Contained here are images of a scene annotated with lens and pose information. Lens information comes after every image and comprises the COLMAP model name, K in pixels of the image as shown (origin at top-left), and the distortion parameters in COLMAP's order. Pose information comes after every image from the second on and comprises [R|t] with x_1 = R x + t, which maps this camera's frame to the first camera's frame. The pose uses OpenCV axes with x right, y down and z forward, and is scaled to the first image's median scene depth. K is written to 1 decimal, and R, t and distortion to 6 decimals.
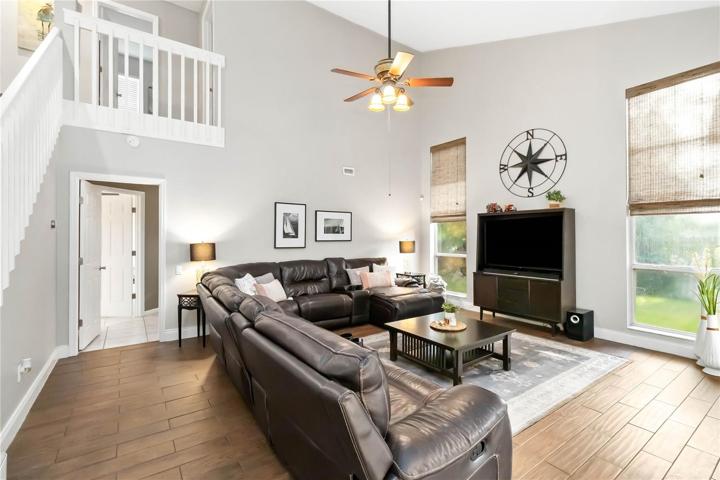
lens RADIAL K [[334.1, 0, 360.6], [0, 334.1, 232.8], [0, 0, 1]] dist [0.002492, 0.000402]
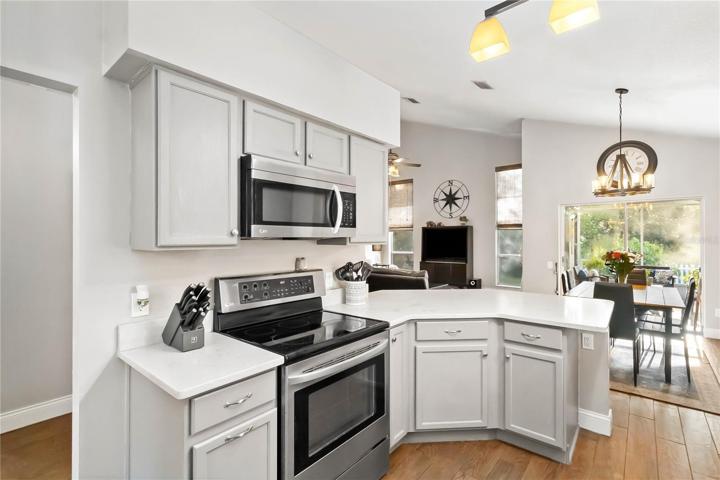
lens RADIAL K [[334.1, 0, 362.8], [0, 334.1, 238.8], [0, 0, 1]] dist [0.002492, 0.000402]
pose [[0.968739, -0.000291, 0.248083, -0.365622], [-0.001210, 0.999982, 0.005897, -0.007920], [-0.248080, -0.006013, 0.968721, -0.573006]]
